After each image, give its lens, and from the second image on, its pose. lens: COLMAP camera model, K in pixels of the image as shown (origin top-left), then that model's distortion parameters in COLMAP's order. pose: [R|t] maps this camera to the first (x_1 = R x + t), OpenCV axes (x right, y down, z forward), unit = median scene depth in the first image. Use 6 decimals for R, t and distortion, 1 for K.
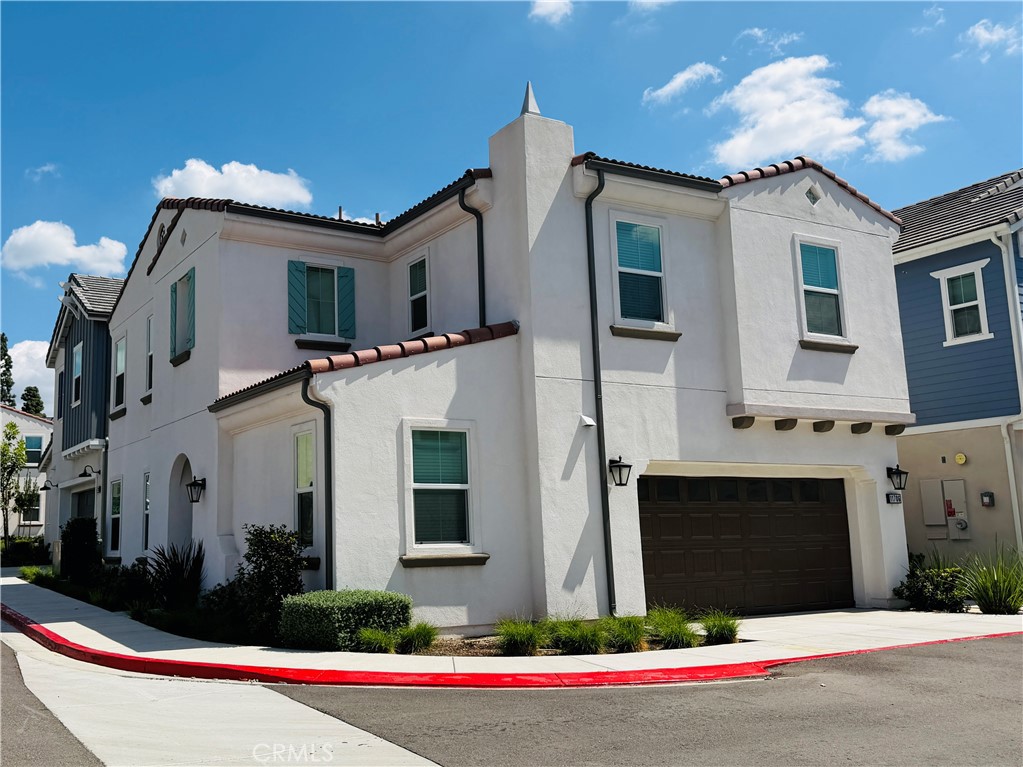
lens RADIAL K [[978.1, 0, 406.6], [0, 978.1, 376.4], [0, 0, 1]] dist [0.165215, -0.279871]
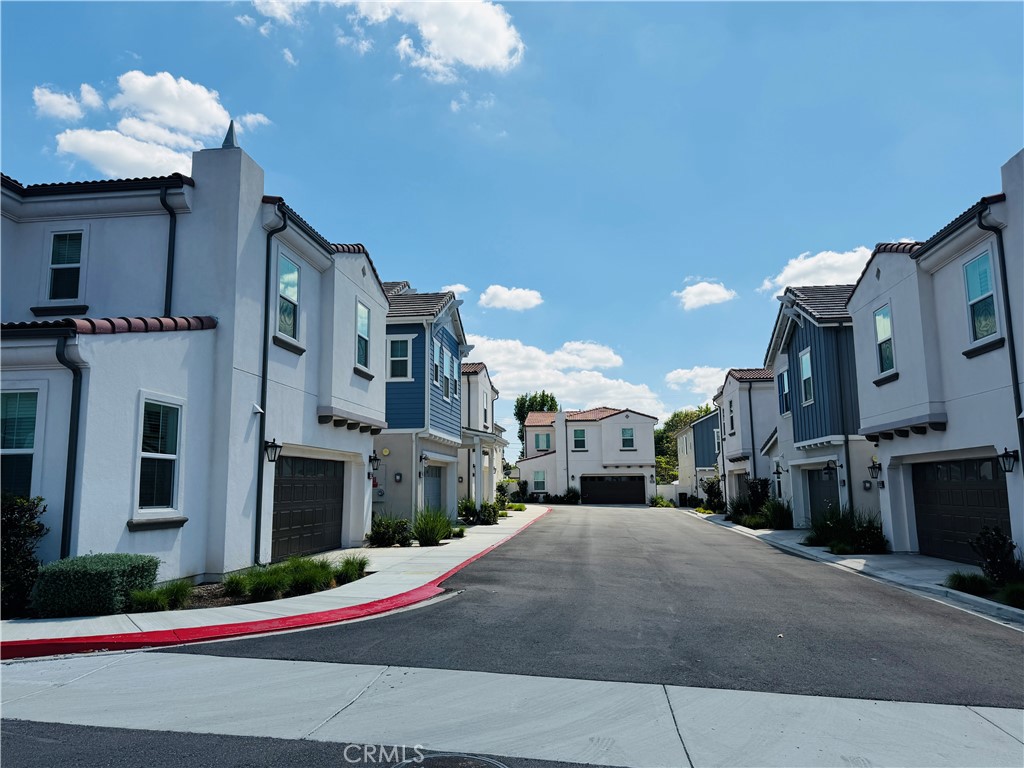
lens RADIAL K [[715.1, 0, 512.8], [0, 715.1, 387.5], [0, 0, 1]] dist [0.097749, -0.163945]
pose [[0.584963, 0.130208, 0.800540, -0.333017], [-0.134077, 0.988974, -0.062886, 0.030530], [-0.799901, -0.070548, 0.595971, 0.185492]]
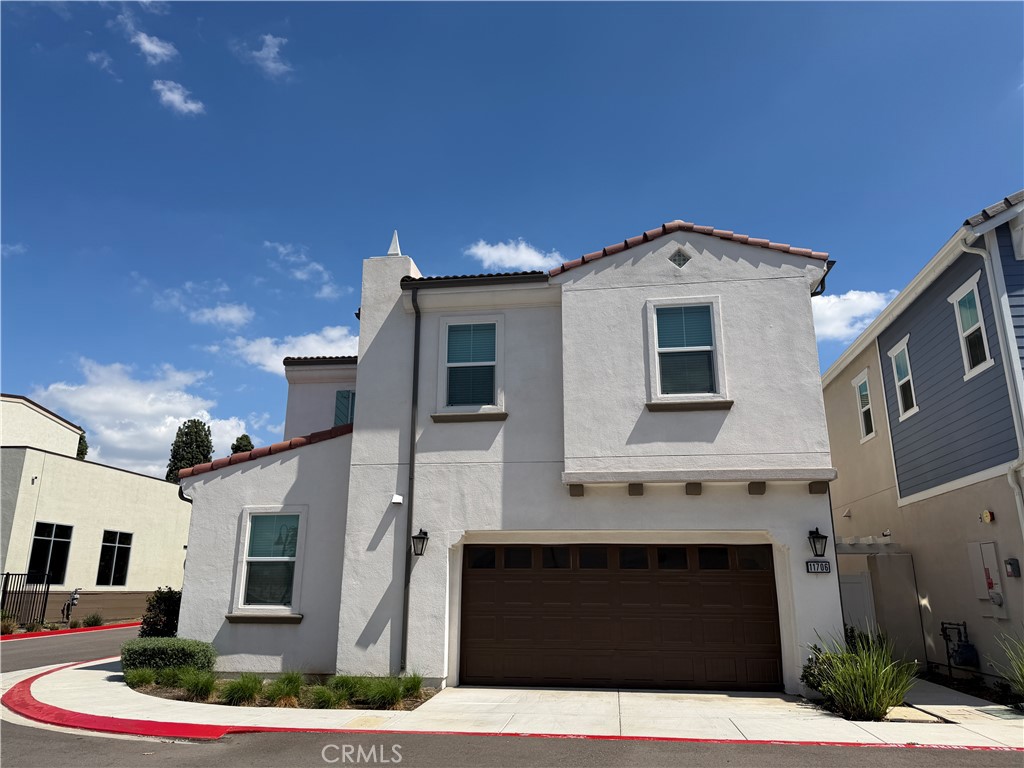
lens RADIAL K [[726.9, 0, 512.0], [0, 726.9, 384.0], [0, 0, 1]] dist [0.148773, -0.230565]
pose [[0.792170, -0.140768, -0.593845, 0.764504], [0.075651, 0.988180, -0.133328, 0.033493], [0.605594, 0.060693, 0.793456, 0.351493]]
